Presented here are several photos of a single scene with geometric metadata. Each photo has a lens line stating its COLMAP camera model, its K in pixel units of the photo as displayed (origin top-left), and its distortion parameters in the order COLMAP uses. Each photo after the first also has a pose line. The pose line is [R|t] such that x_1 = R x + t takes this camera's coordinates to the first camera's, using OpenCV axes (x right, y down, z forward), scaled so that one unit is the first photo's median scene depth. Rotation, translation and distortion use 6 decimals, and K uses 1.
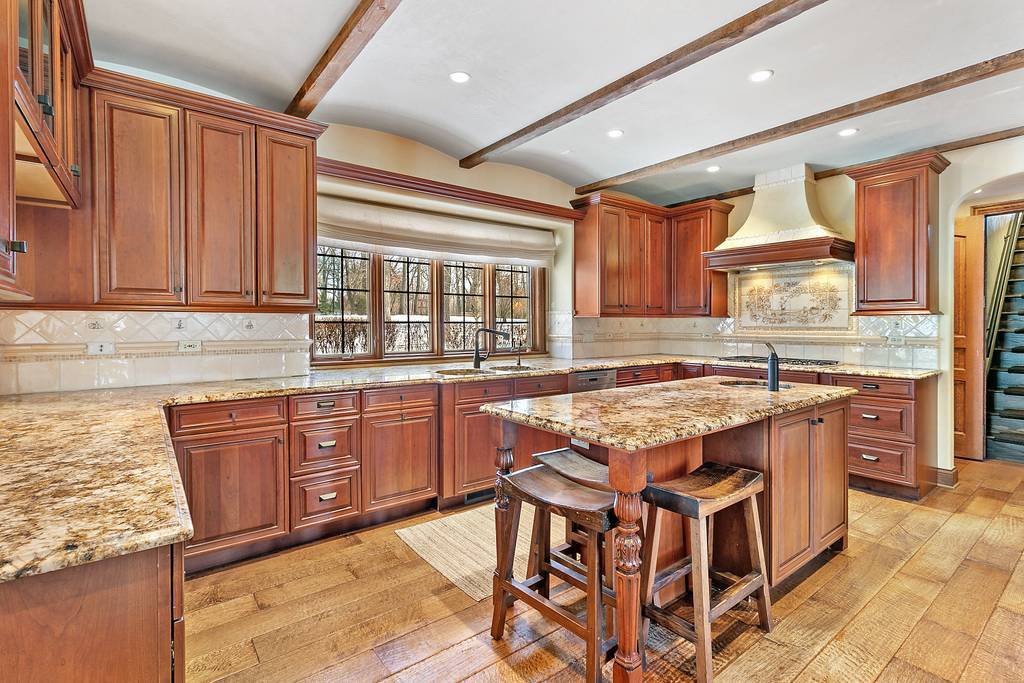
lens RADIAL K [[486.4, 0, 527.6], [0, 486.4, 325.7], [0, 0, 1]] dist [-0.001804, -0.000038]
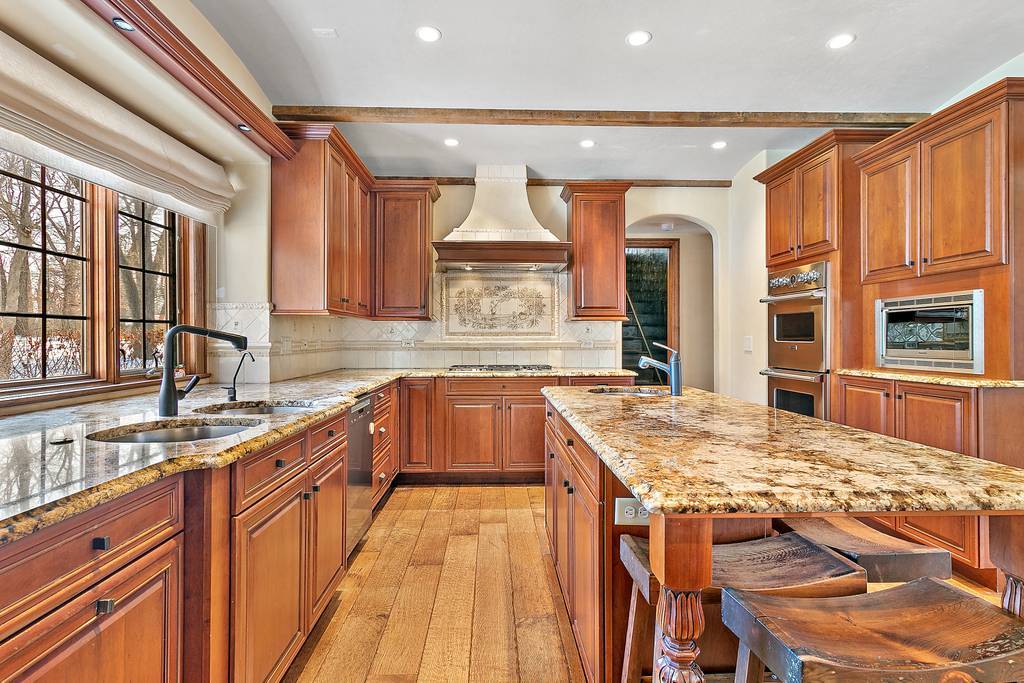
lens RADIAL K [[486.4, 0, 507.5], [0, 486.4, 336.8], [0, 0, 1]] dist [-0.001804, -0.000038]
pose [[0.602145, 0.001033, 0.798386, -0.229052], [0.006033, 0.999965, -0.005843, 0.017659], [-0.798364, 0.008335, 0.602118, 0.420620]]
